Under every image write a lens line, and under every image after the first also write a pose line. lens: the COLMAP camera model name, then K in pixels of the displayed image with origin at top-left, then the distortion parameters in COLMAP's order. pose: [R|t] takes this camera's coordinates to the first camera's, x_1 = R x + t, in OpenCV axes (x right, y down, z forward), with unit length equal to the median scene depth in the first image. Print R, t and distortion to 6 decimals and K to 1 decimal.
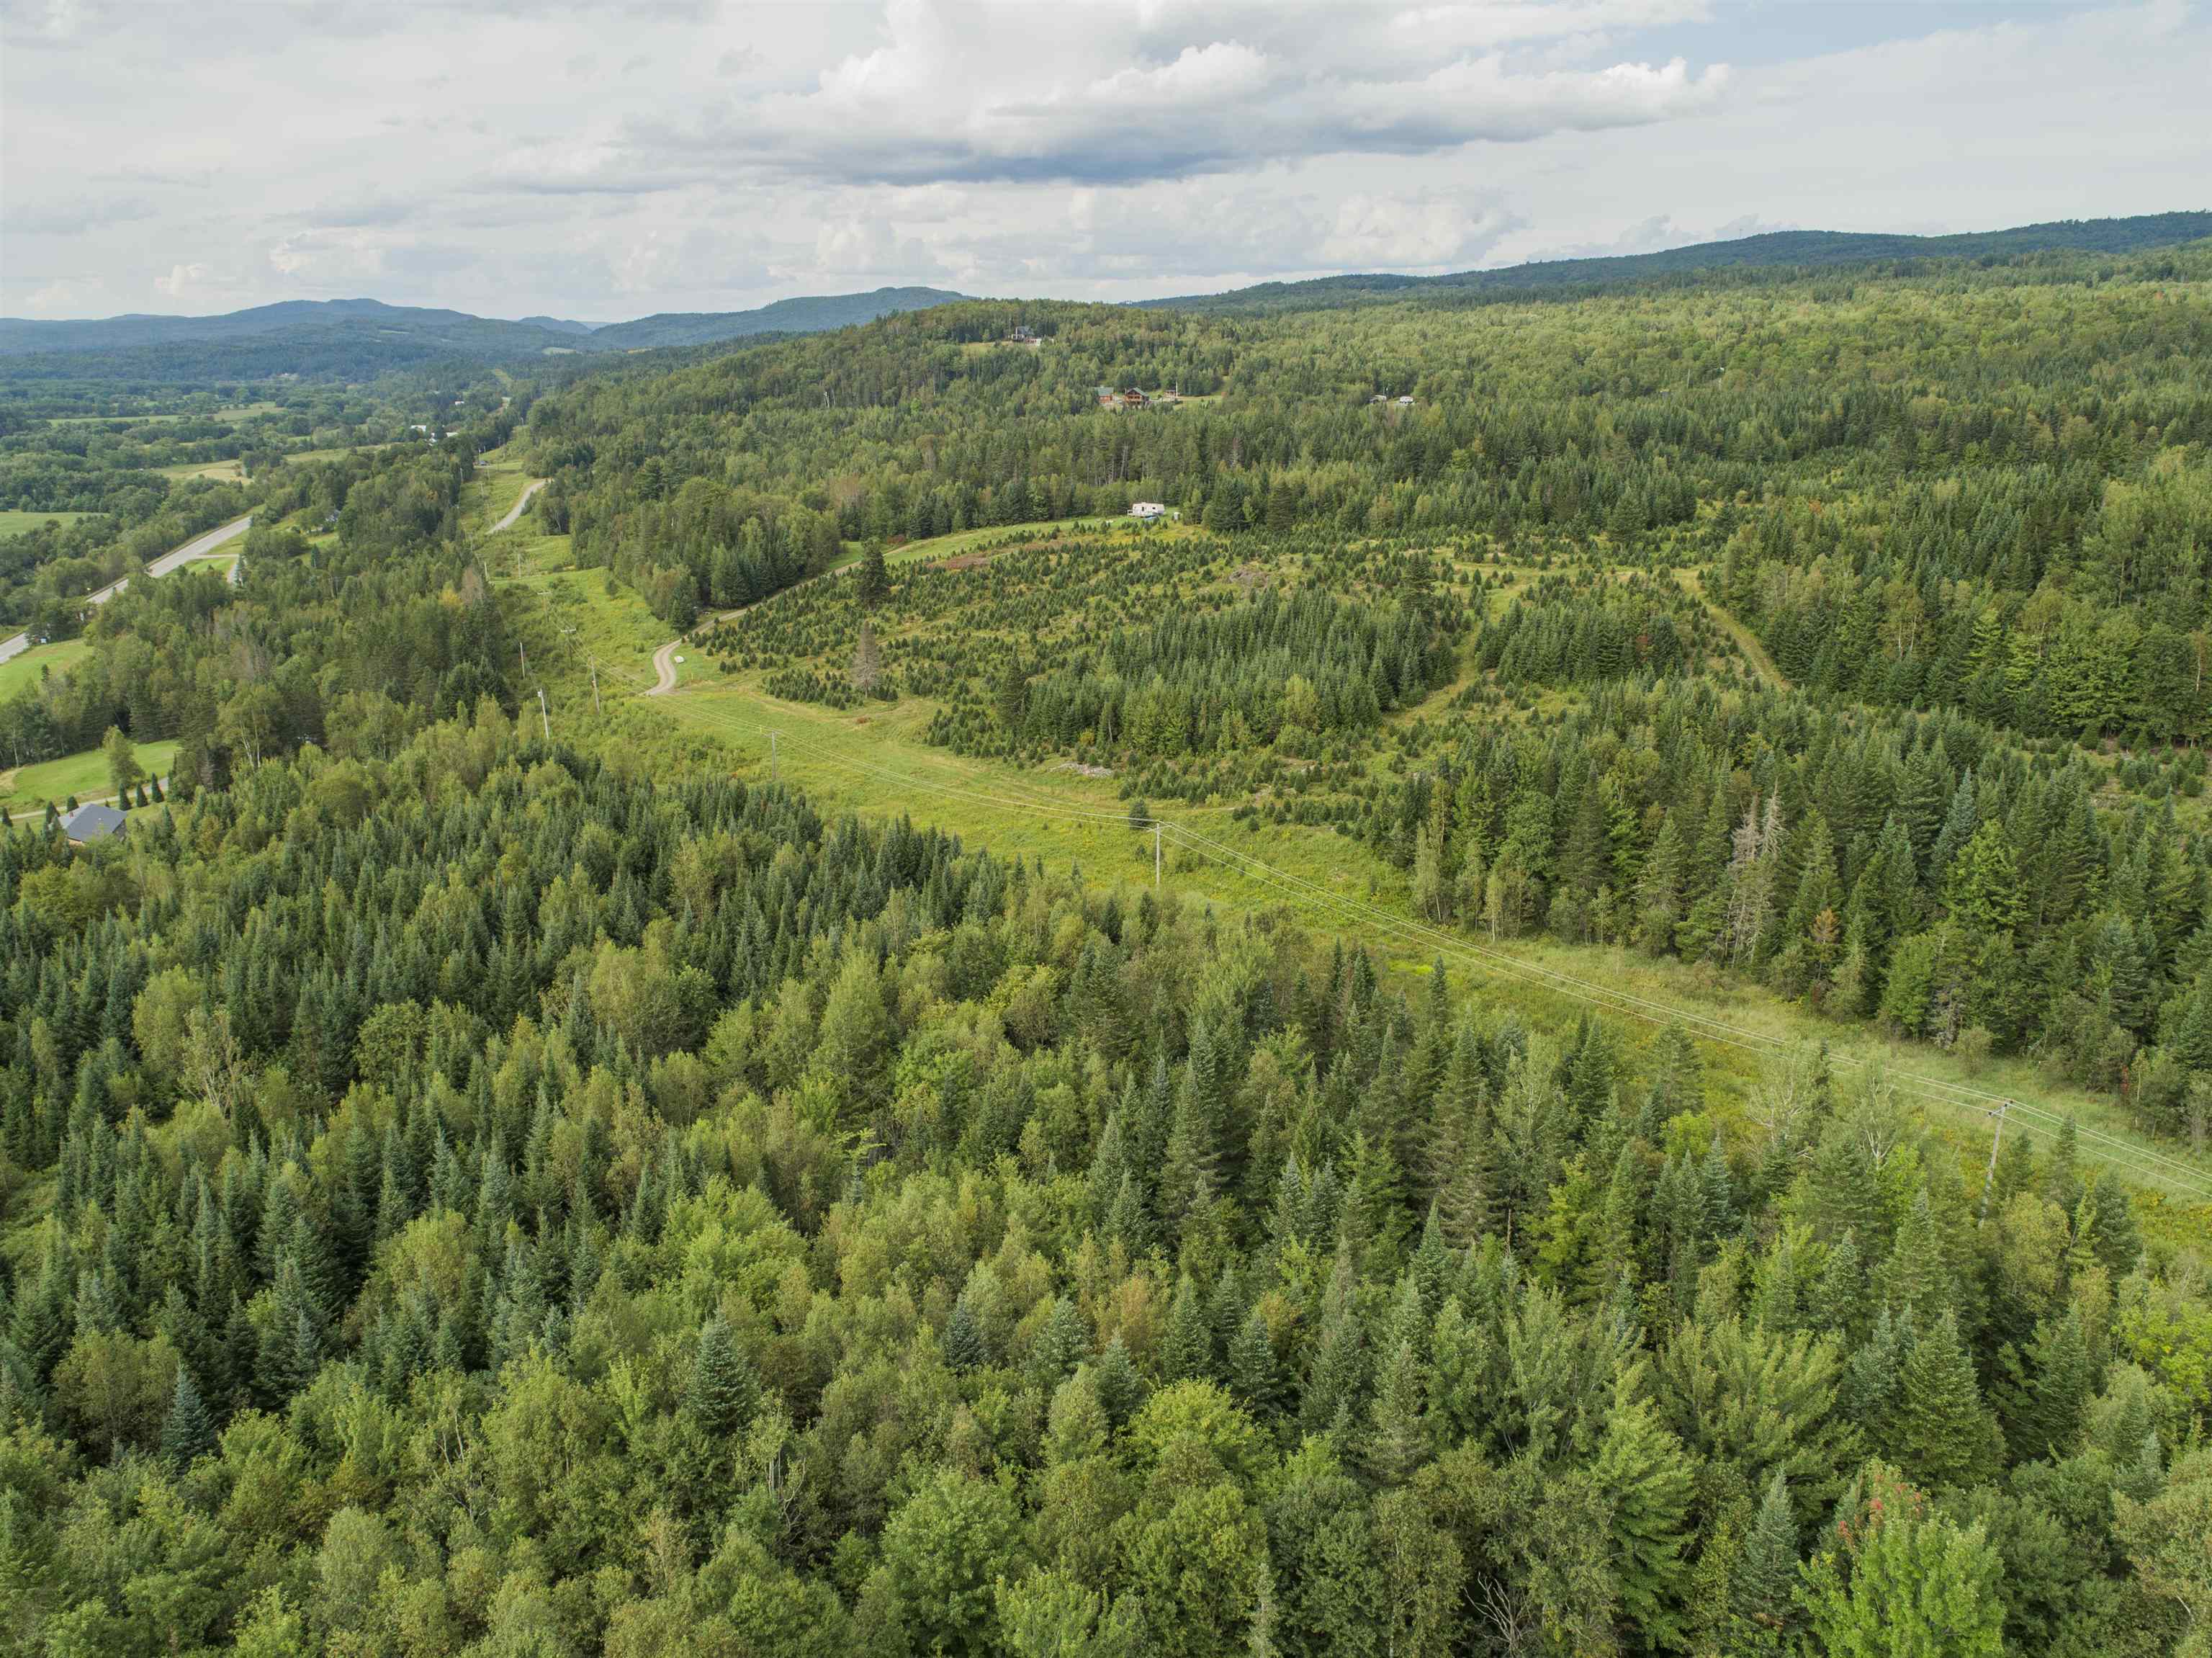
lens RADIAL K [[1664.0, 0, 1105.8], [0, 1664.0, 817.1], [0, 0, 1]] dist [-0.030094, 0.013854]
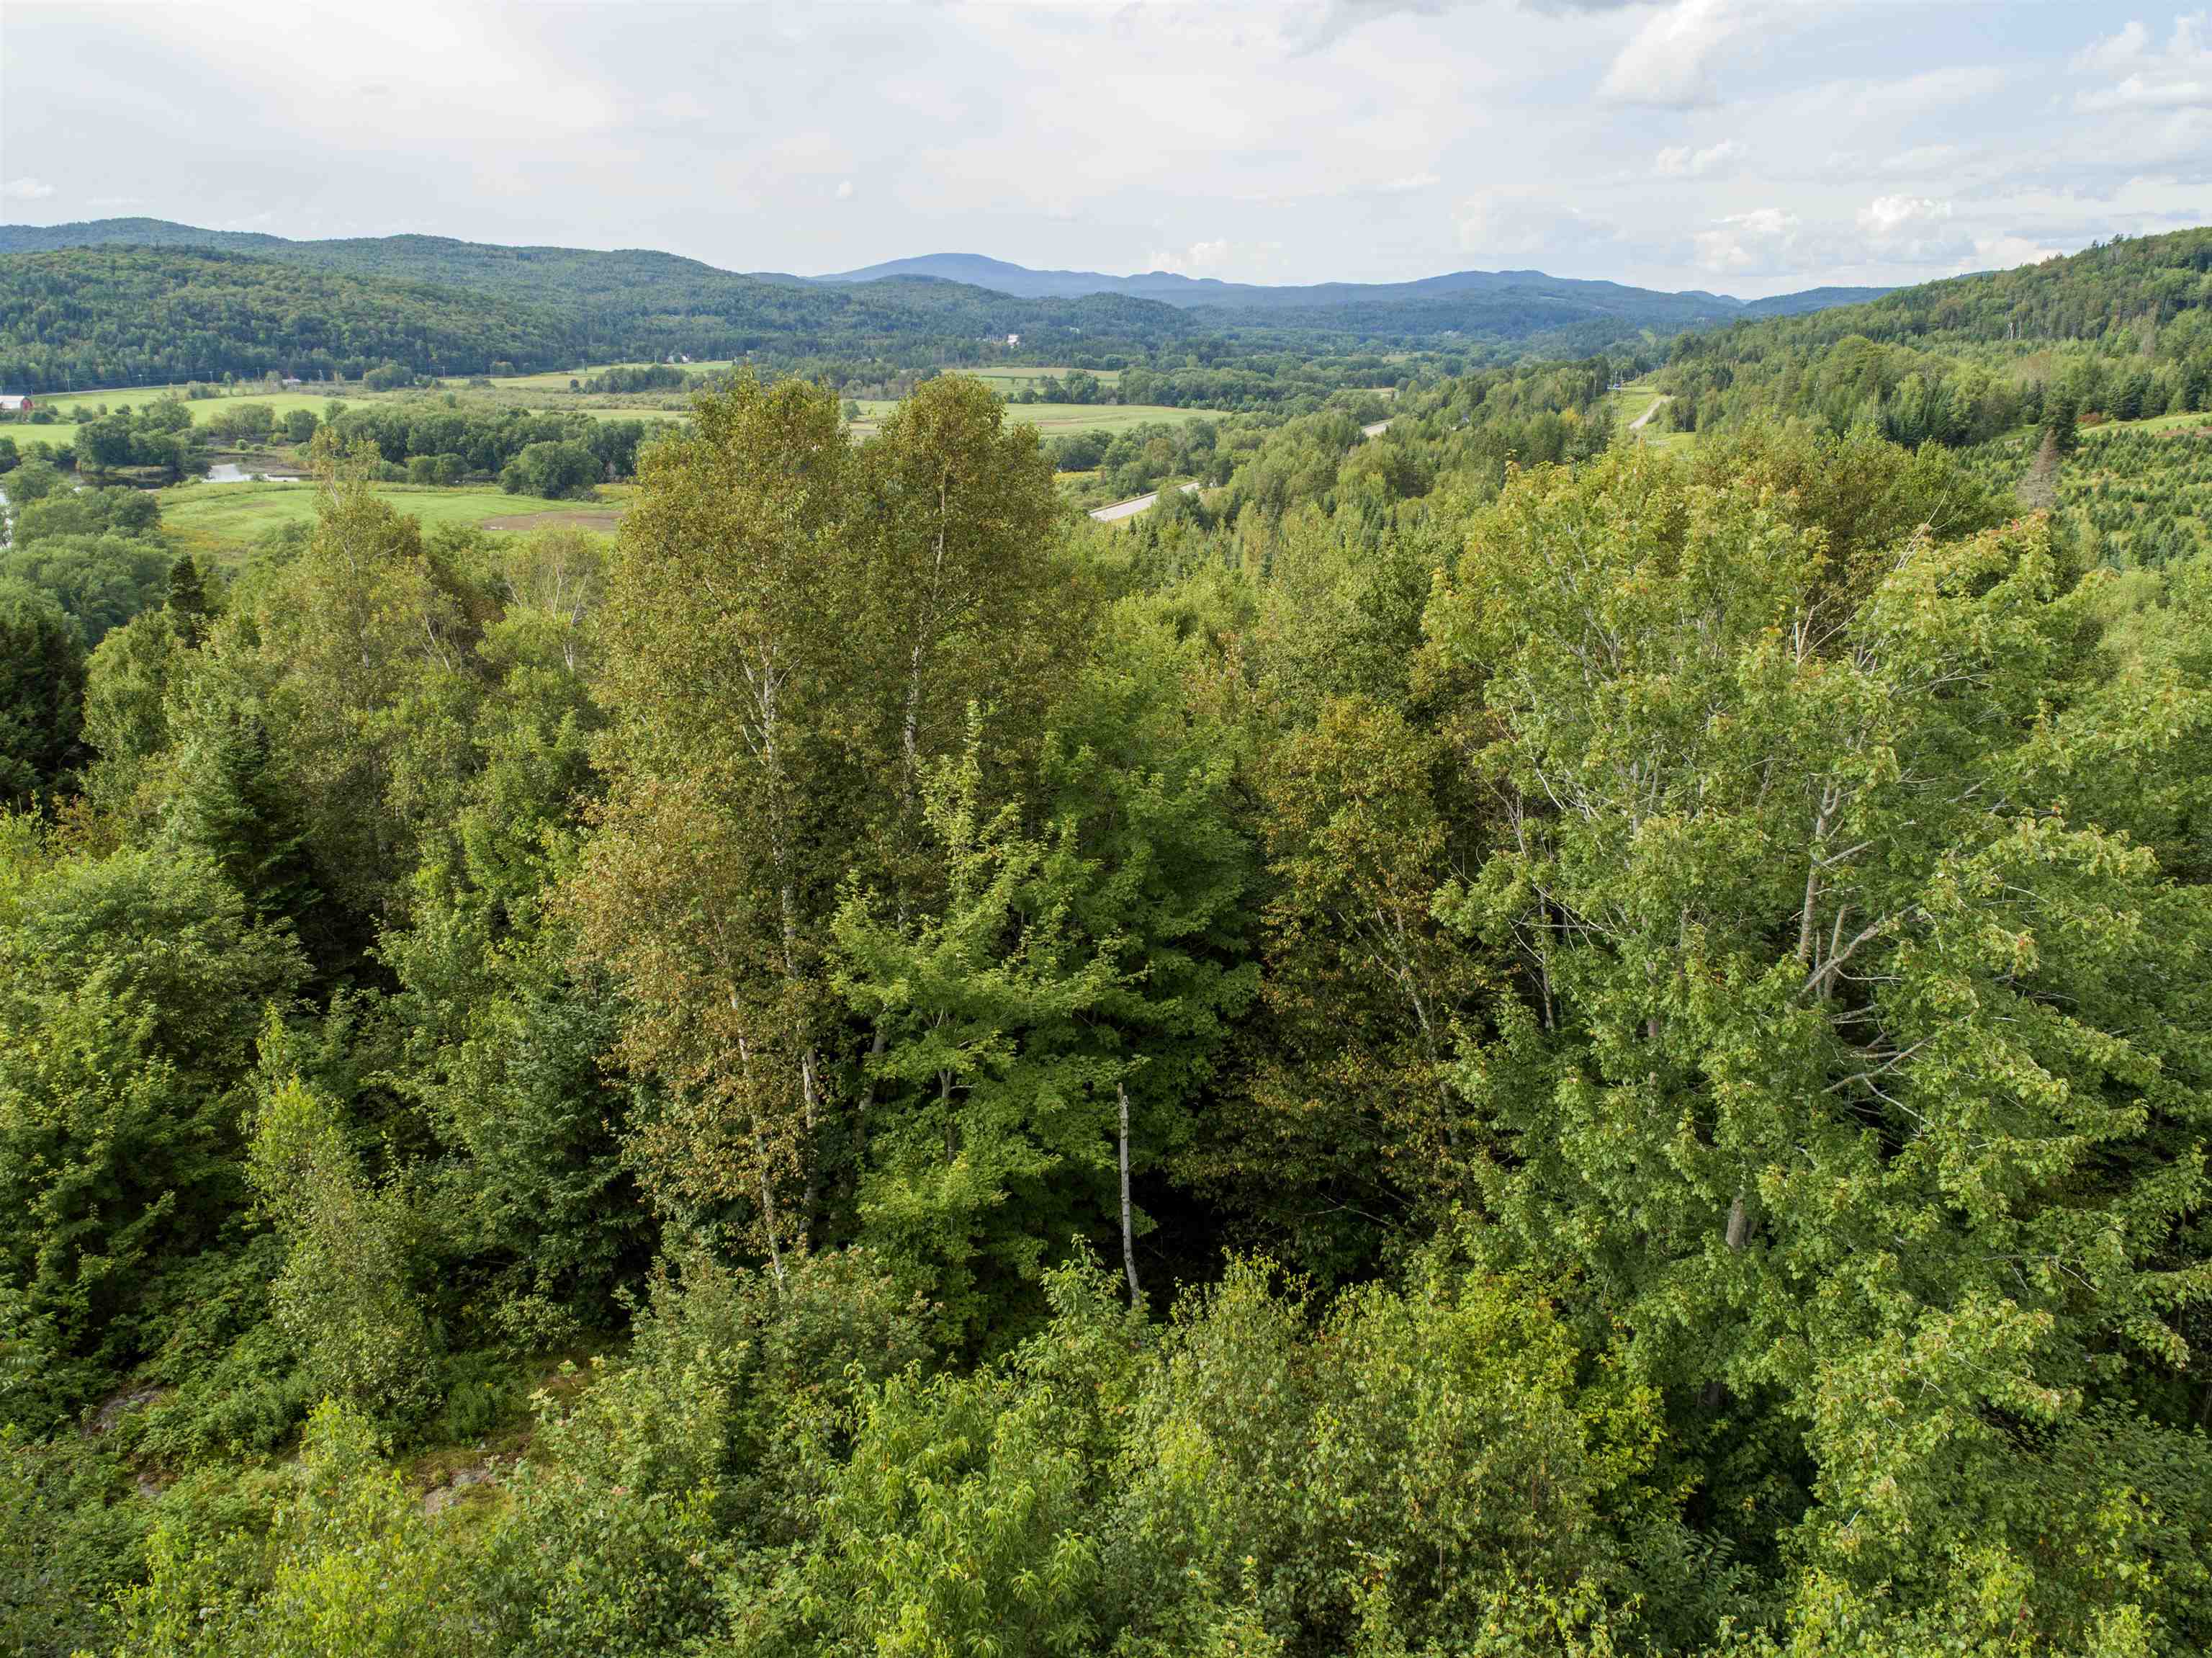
lens RADIAL K [[1664.0, 0, 1105.8], [0, 1664.0, 817.1], [0, 0, 1]] dist [-0.030094, 0.013854]
pose [[0.799647, 0.190232, -0.569541, -0.011571], [-0.183675, 0.980519, 0.069619, 0.071325], [0.571689, 0.048940, 0.819009, 0.047244]]
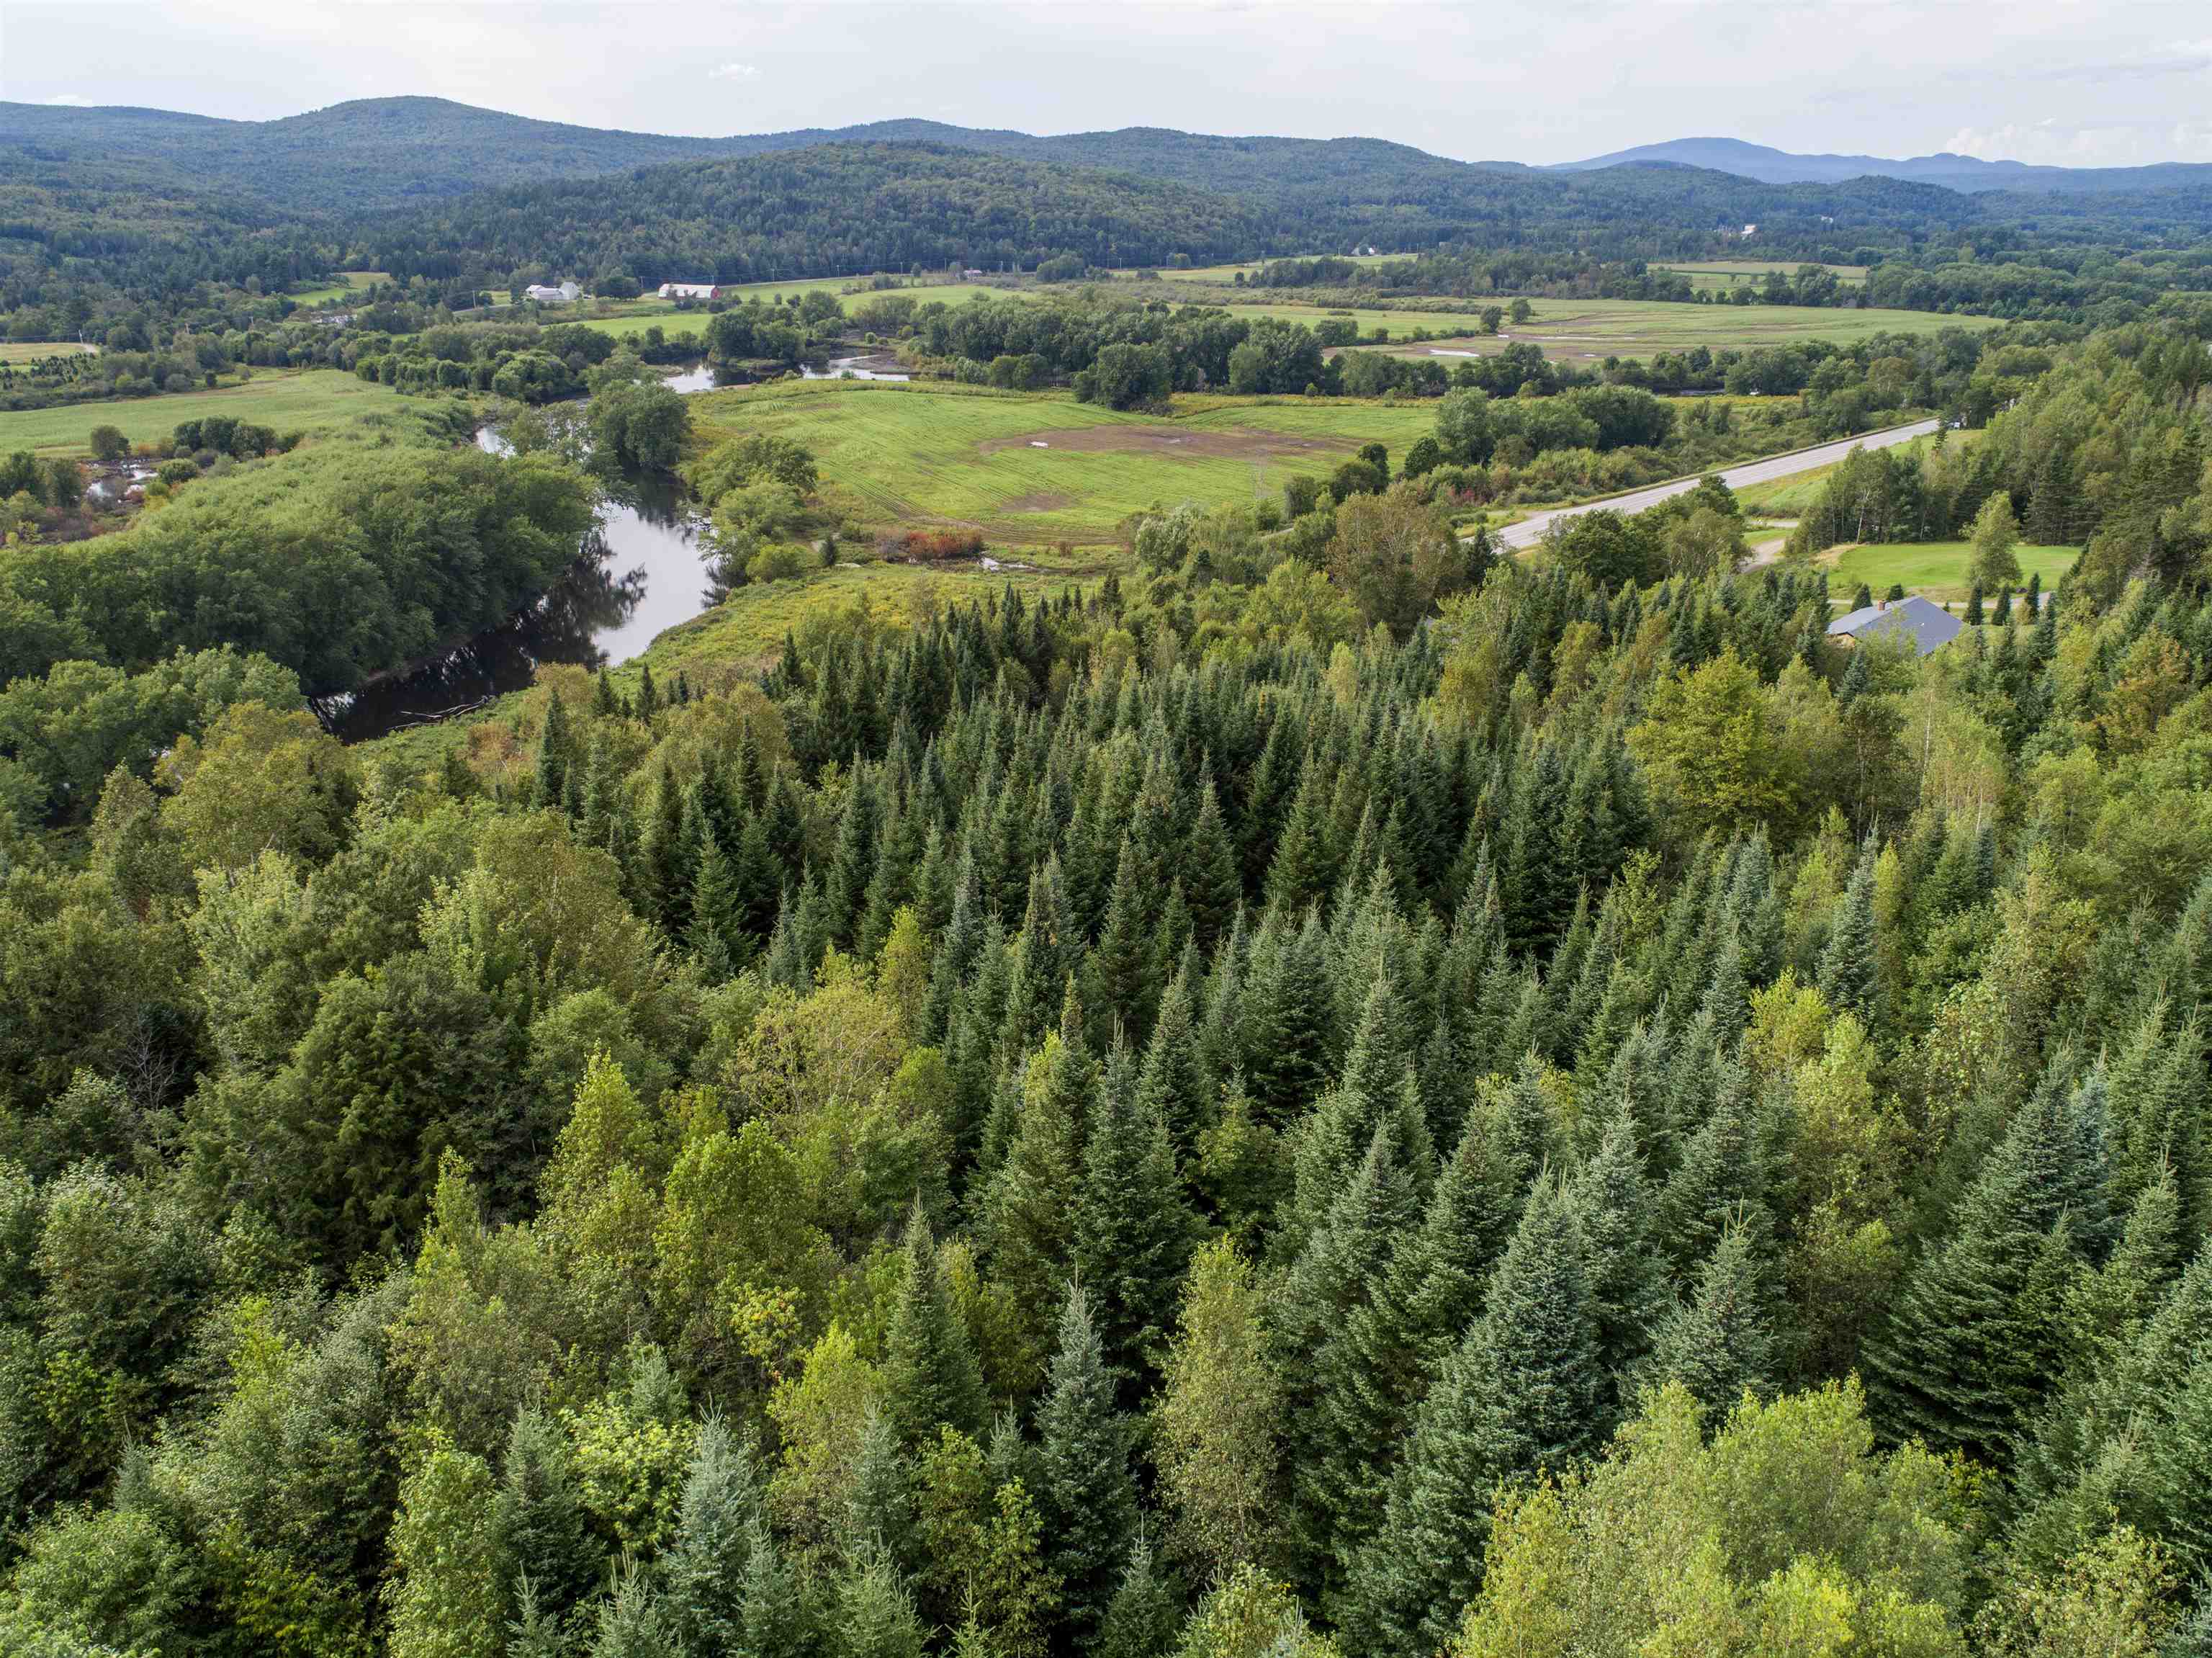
lens RADIAL K [[1664.0, 0, 1105.8], [0, 1664.0, 817.1], [0, 0, 1]] dist [-0.030094, 0.013854]
pose [[0.492353, 0.307935, -0.814104, -0.179657], [-0.242326, 0.946841, 0.211590, 0.008219], [0.835983, 0.093102, 0.540800, 0.315101]]
